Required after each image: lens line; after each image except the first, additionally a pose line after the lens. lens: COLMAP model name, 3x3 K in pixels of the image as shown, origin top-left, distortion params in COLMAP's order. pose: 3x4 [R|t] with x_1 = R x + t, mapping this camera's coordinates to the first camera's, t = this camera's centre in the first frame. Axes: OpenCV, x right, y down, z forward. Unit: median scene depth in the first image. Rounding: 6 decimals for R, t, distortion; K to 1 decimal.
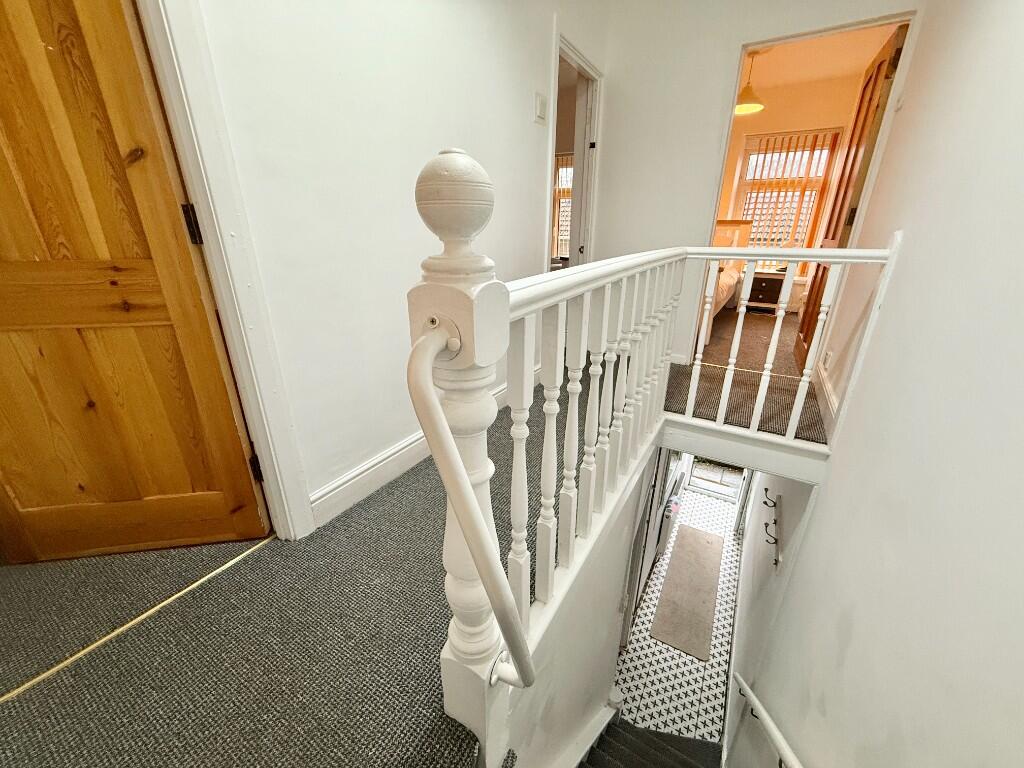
lens RADIAL K [[407.4, 0, 513.7], [0, 407.4, 385.0], [0, 0, 1]] dist [-0.001388, 0.000201]
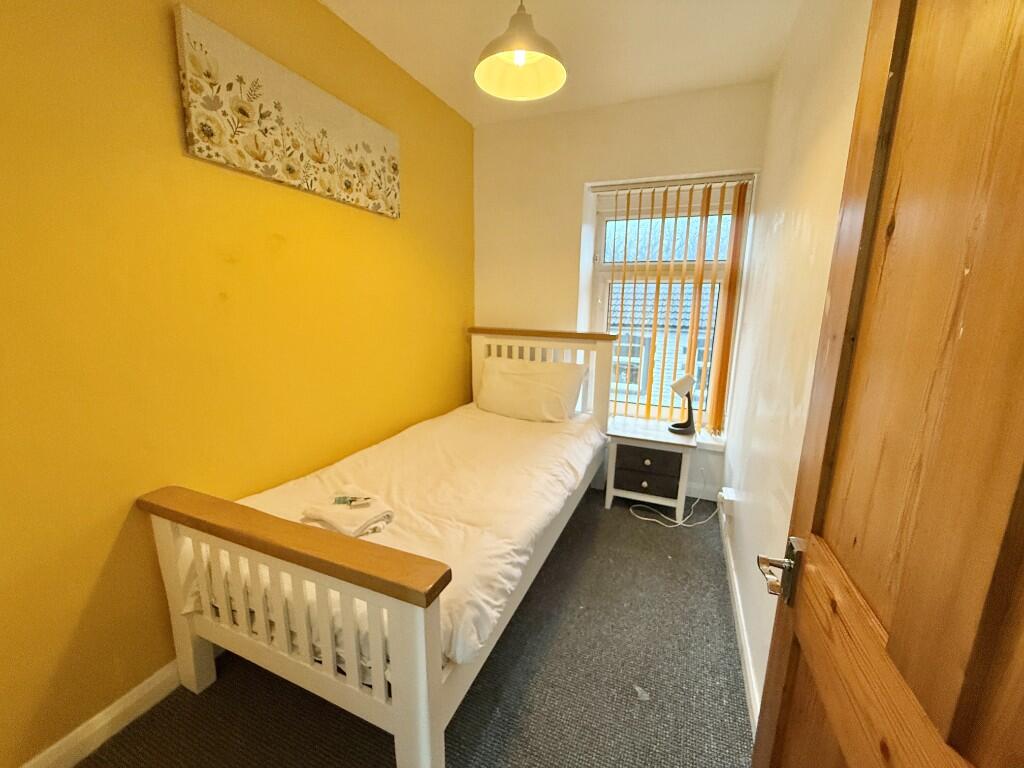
lens RADIAL K [[407.4, 0, 508.9], [0, 407.4, 378.2], [0, 0, 1]] dist [-0.001388, 0.000201]
pose [[0.989997, -0.023244, 0.139160, 0.379070], [0.045790, 0.985878, -0.161081, -0.274198], [-0.133451, 0.165842, 0.977081, 0.519663]]
